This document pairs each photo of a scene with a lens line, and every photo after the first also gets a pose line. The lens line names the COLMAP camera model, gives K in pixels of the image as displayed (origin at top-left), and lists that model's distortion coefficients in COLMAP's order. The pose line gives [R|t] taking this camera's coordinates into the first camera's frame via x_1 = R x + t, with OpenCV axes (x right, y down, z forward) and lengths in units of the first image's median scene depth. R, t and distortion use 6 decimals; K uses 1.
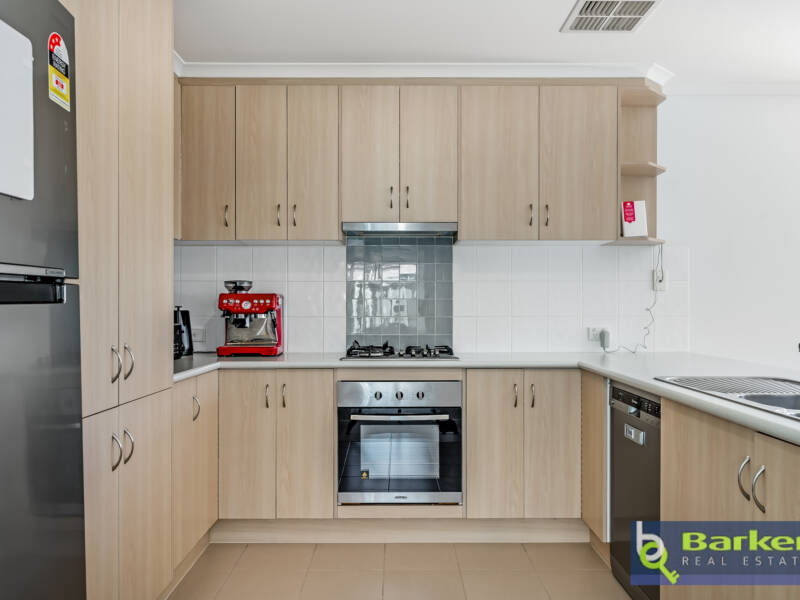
lens RADIAL K [[605.2, 0, 399.8], [0, 605.2, 303.8], [0, 0, 1]] dist [0.011939, -0.000497]
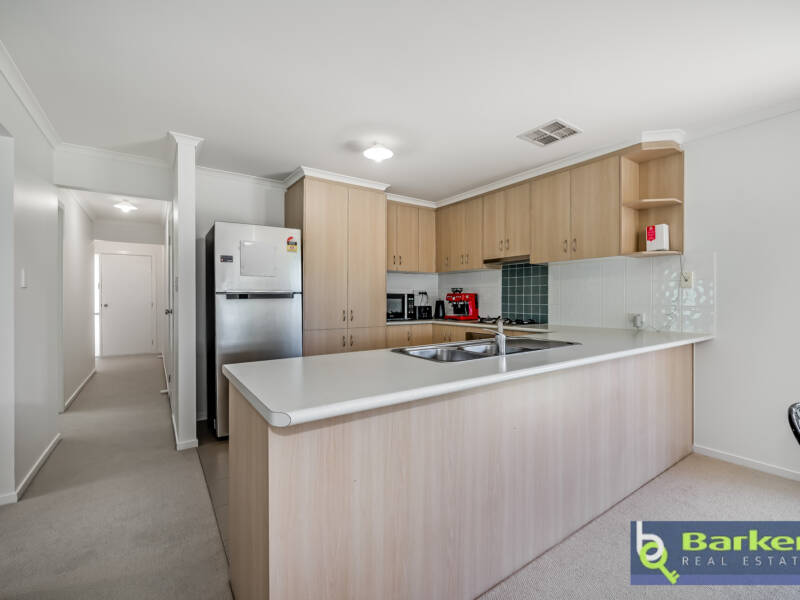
lens RADIAL K [[360.1, 0, 403.1], [0, 360.1, 301.0], [0, 0, 1]] dist [0.001683, 0.000091]
pose [[0.566879, 0.006517, -0.823775, 0.783338], [0.004179, 0.999933, 0.010786, -0.003344], [0.823790, -0.009557, 0.566814, 0.031490]]
